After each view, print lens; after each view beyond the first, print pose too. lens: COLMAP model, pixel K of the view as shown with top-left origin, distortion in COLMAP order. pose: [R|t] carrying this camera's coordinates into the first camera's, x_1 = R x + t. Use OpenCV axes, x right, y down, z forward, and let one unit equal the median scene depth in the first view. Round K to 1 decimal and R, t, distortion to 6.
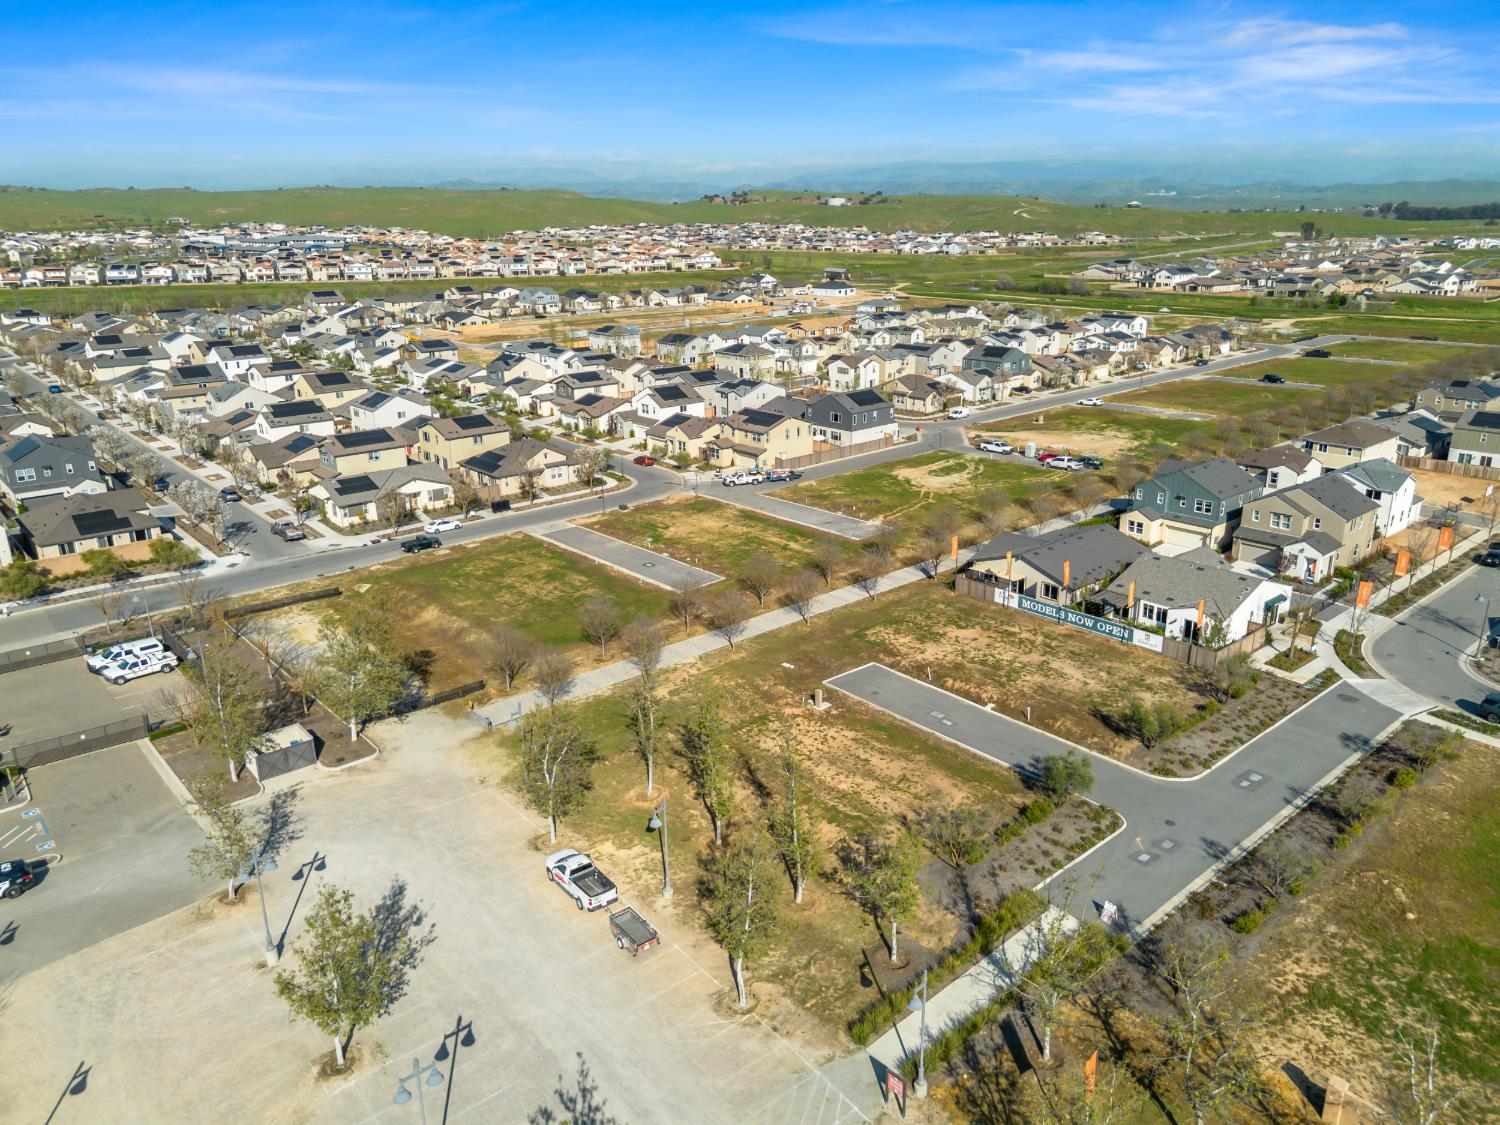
lens RADIAL K [[1065.6, 0, 750.0], [0, 1065.6, 562.5], [0, 0, 1]] dist [0.060850, -0.048581]
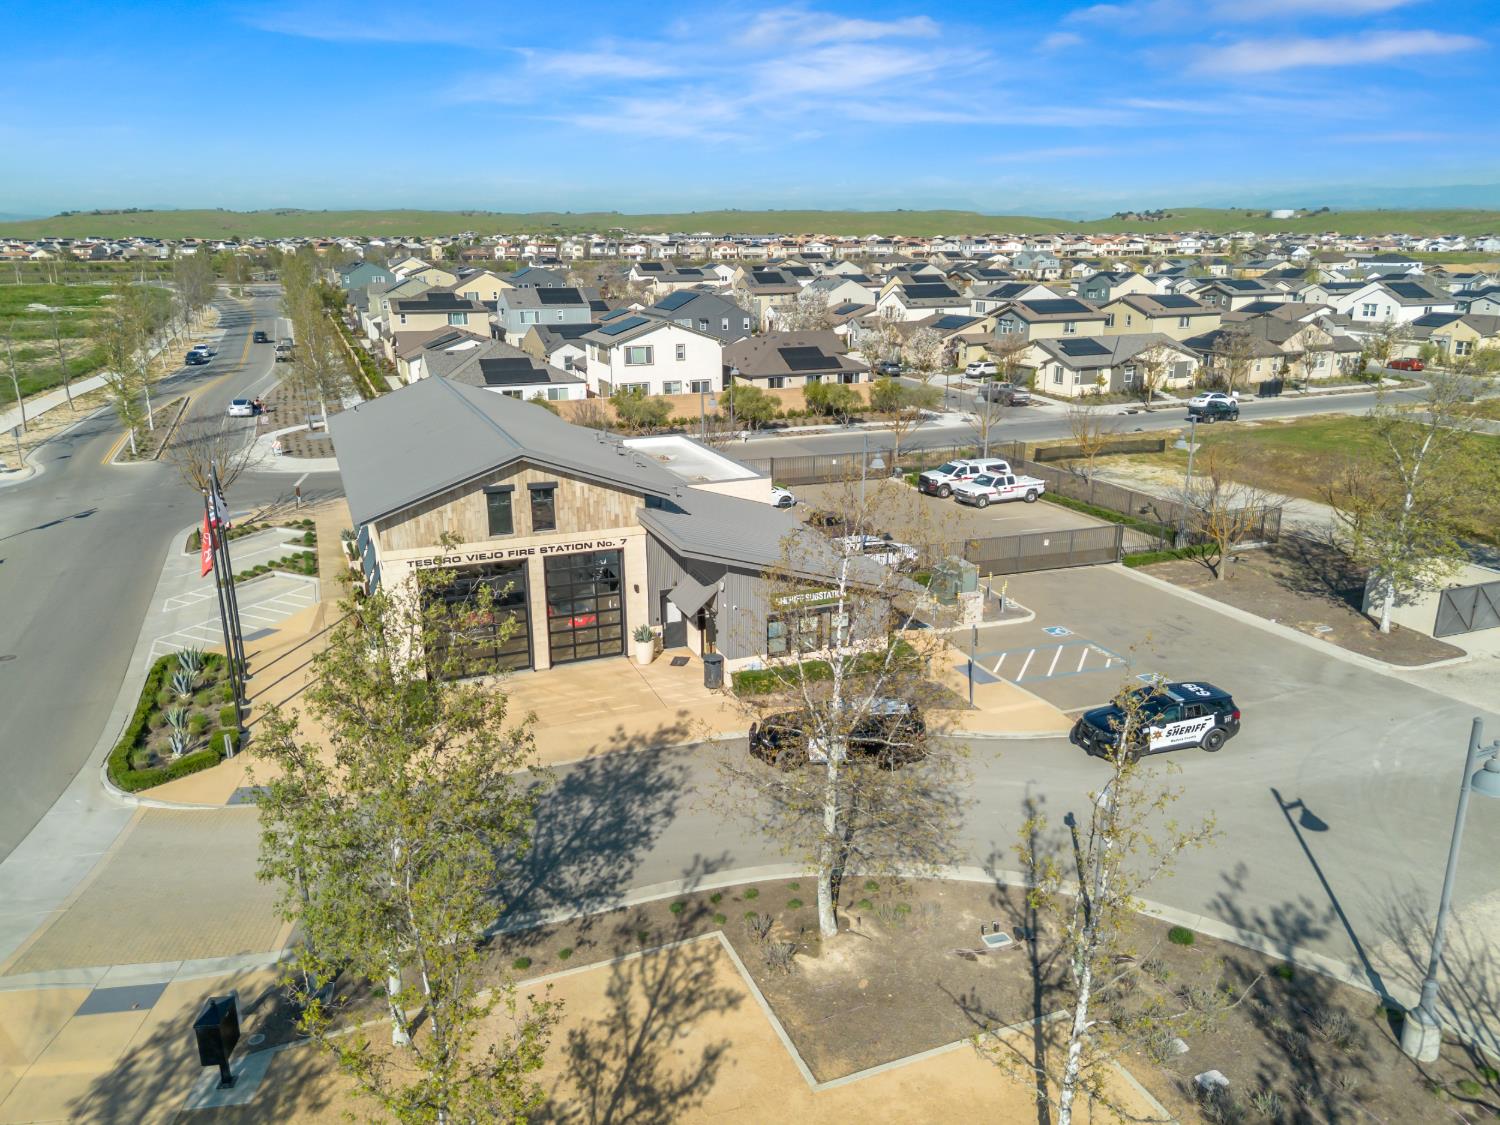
lens RADIAL K [[1082.4, 0, 754.8], [0, 1082.4, 566.3], [0, 0, 1]] dist [0.105535, -0.137202]
pose [[0.947853, 0.097669, -0.303375, -0.374369], [-0.106330, 0.994257, -0.012122, 0.128487], [0.300449, 0.043748, 0.952794, 0.224780]]
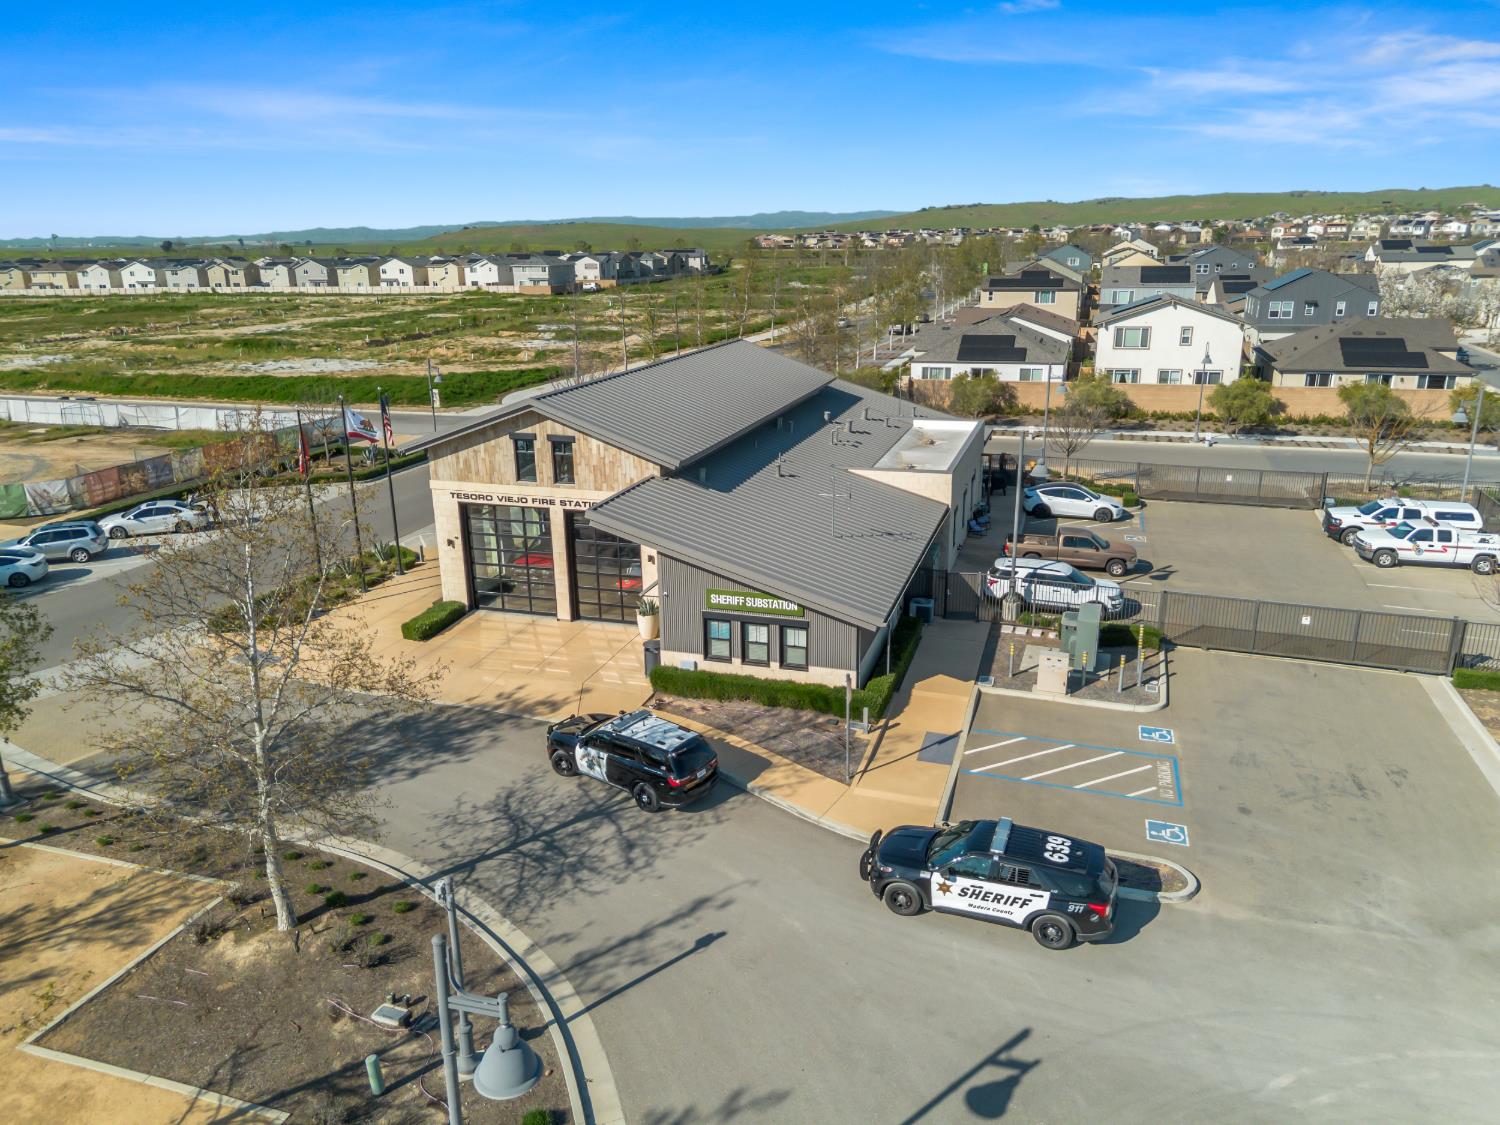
lens RADIAL K [[1065.6, 0, 750.0], [0, 1065.6, 562.5], [0, 0, 1]] dist [0.060850, -0.048581]
pose [[0.520758, 0.252743, -0.815434, -0.248549], [-0.261288, 0.956520, 0.129607, 0.090695], [0.812736, 0.145569, 0.564154, 0.369130]]
